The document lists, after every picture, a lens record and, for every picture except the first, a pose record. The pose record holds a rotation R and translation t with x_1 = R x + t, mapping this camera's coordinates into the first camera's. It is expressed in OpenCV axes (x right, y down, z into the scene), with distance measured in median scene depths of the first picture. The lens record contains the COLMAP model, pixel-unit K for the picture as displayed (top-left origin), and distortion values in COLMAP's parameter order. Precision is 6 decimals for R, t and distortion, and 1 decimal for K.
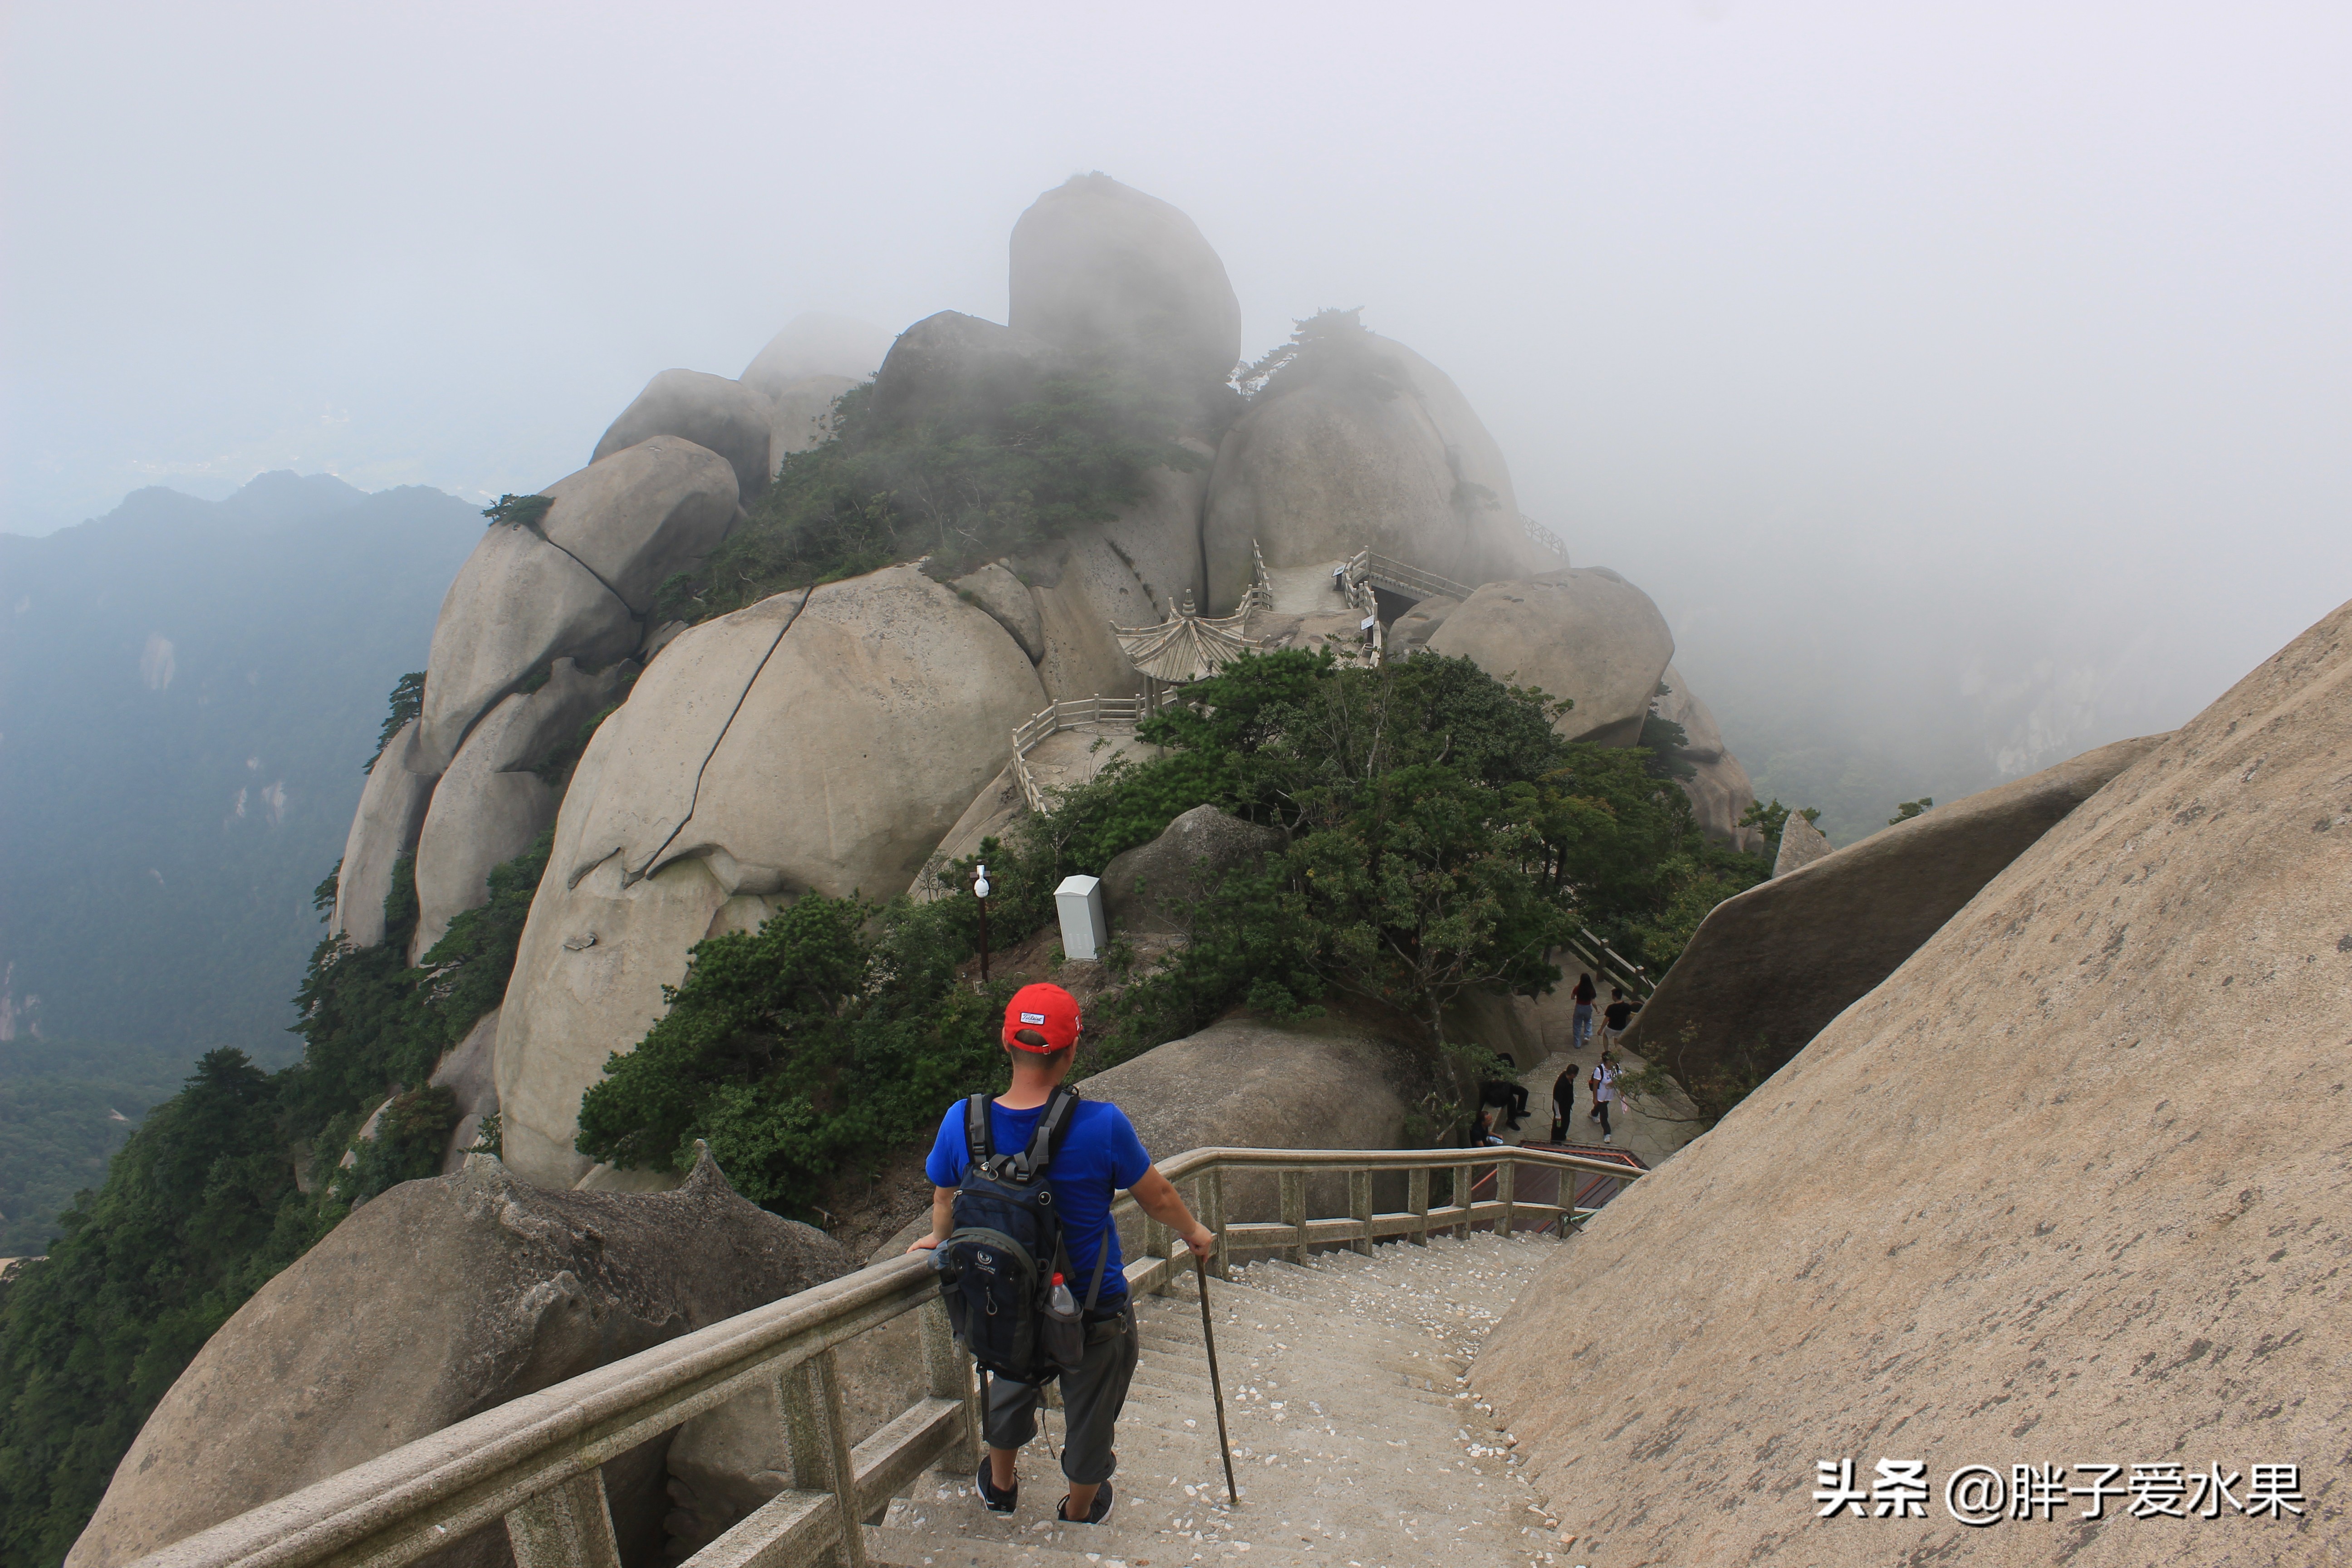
lens RADIAL K [[1938.3, 0, 1206.1], [0, 1938.3, 777.4], [0, 0, 1]] dist [-0.163731, 0.143504]
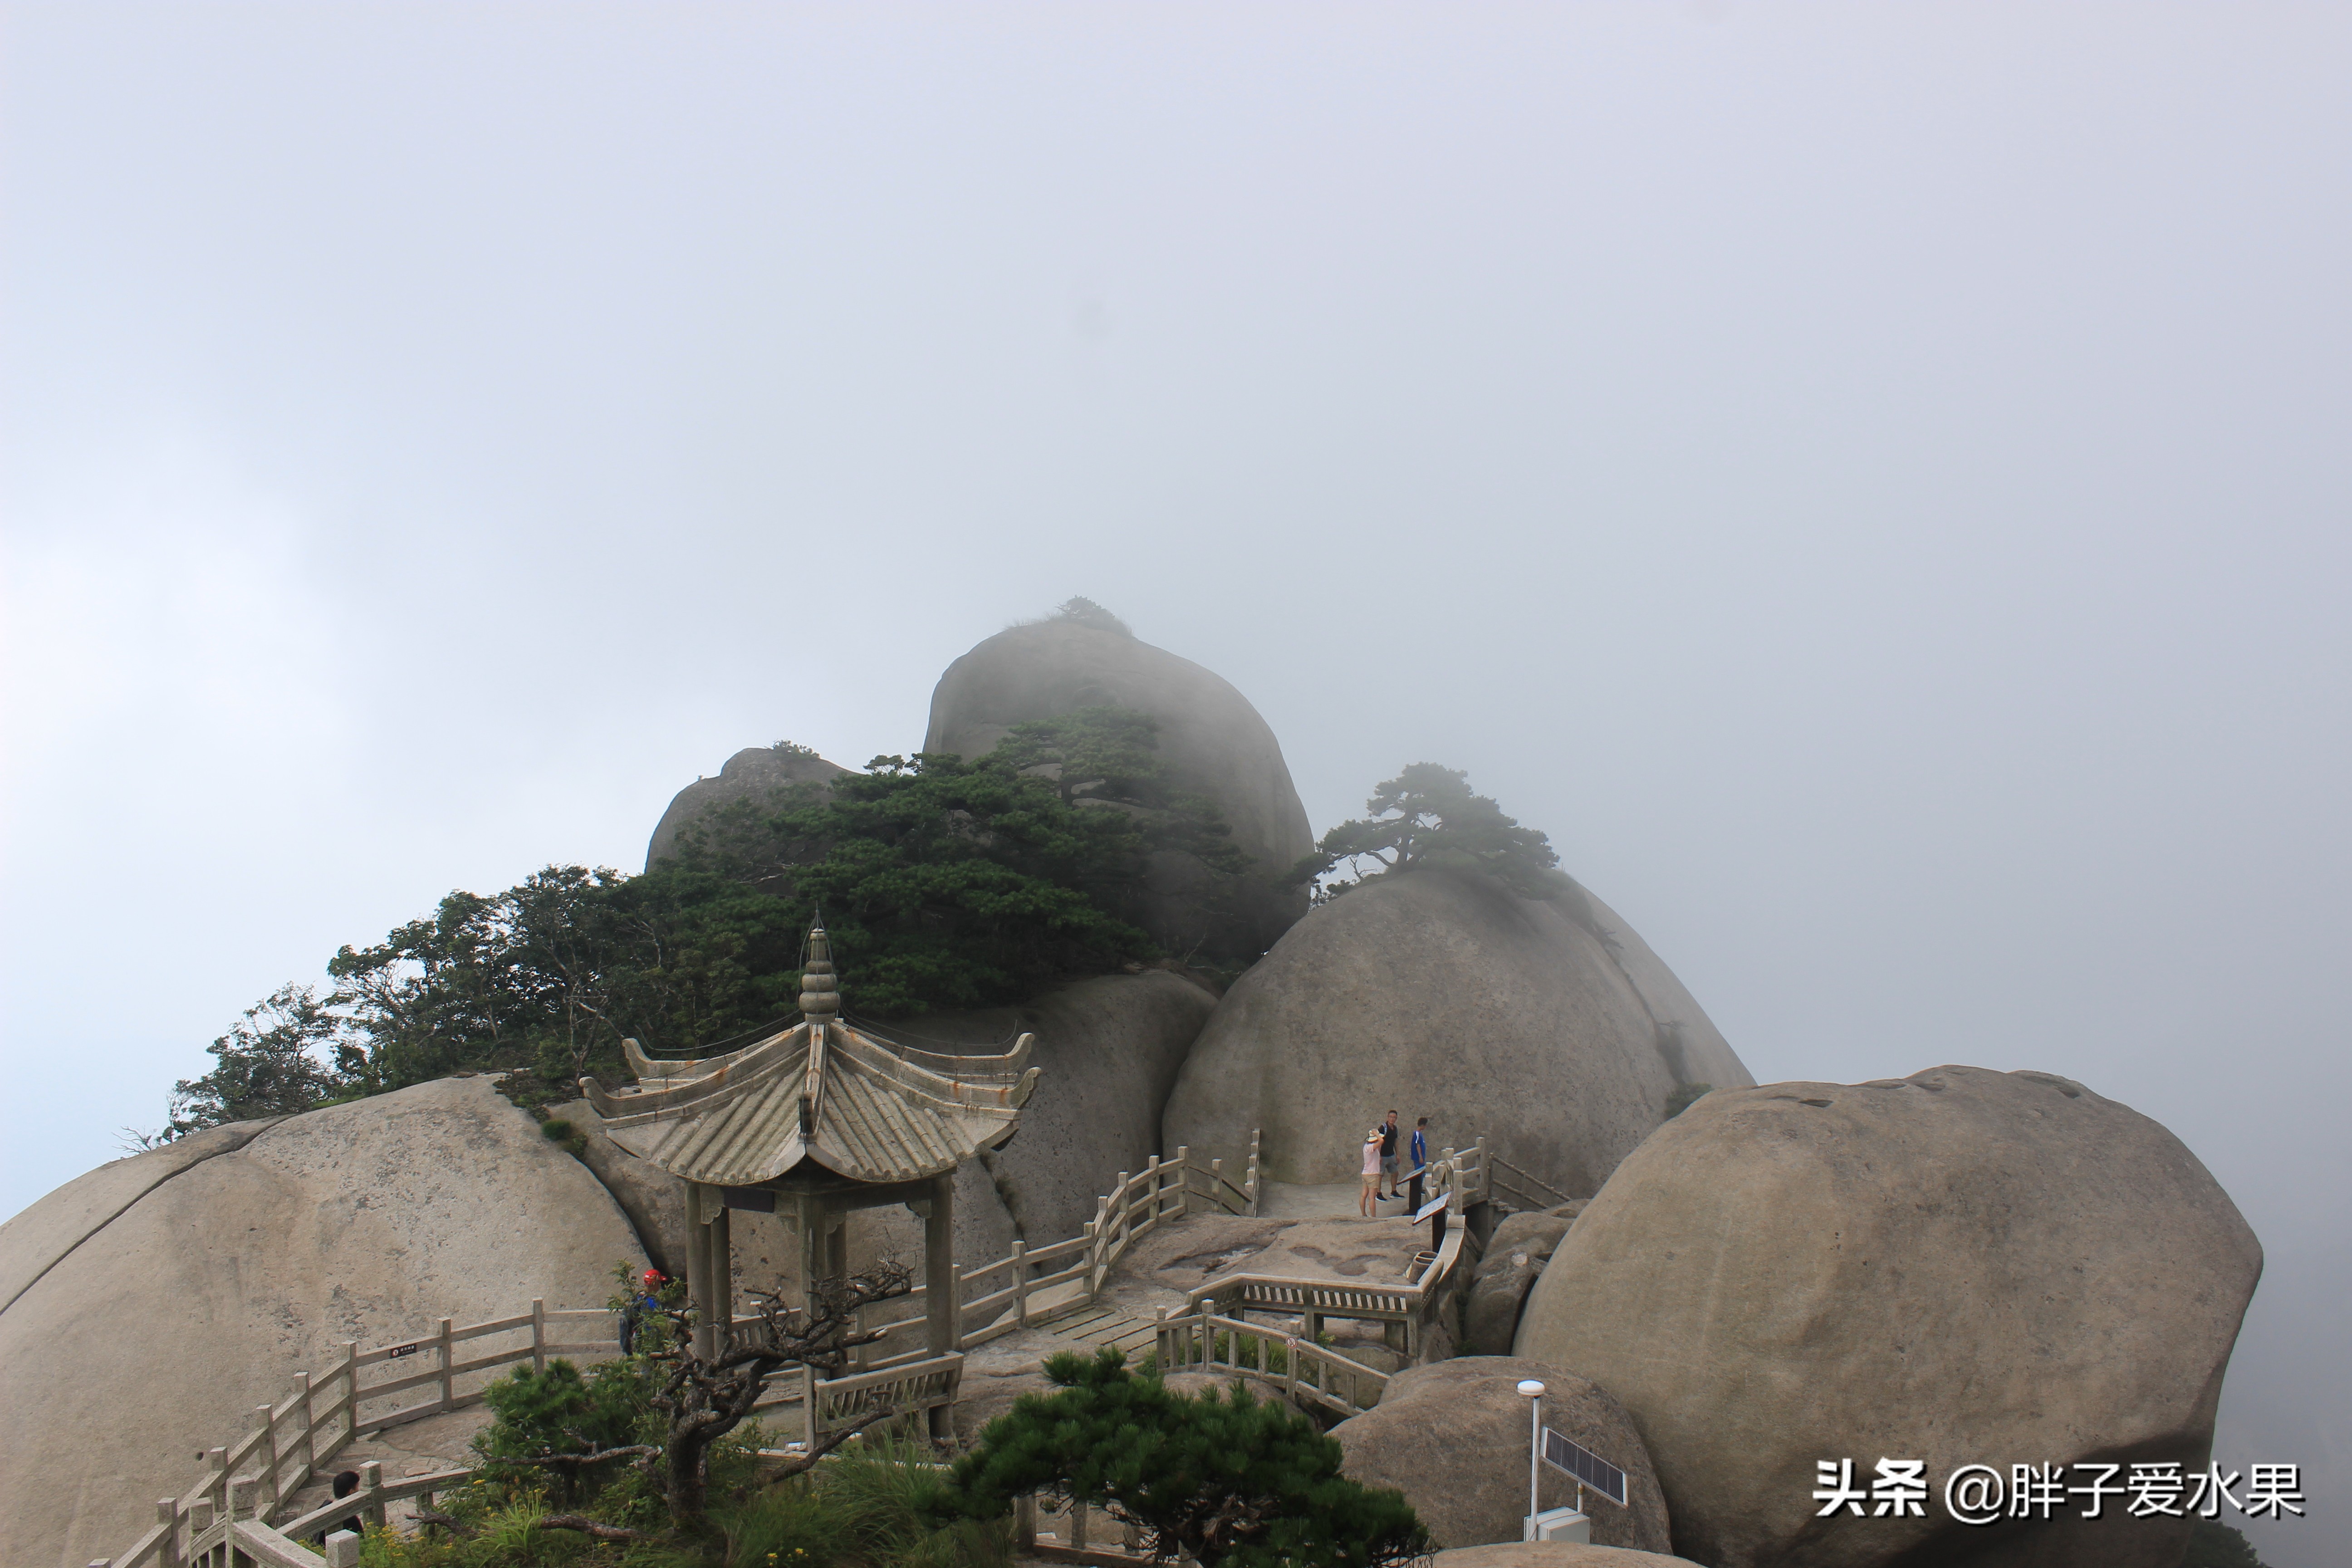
lens RADIAL K [[1938.3, 0, 1206.1], [0, 1938.3, 777.4], [0, 0, 1]] dist [-0.163731, 0.143504]
pose [[0.990706, 0.010678, -0.135602, 0.087365], [-0.071250, 0.889945, -0.450468, 0.022489], [0.115868, 0.455943, 0.882435, 0.585188]]
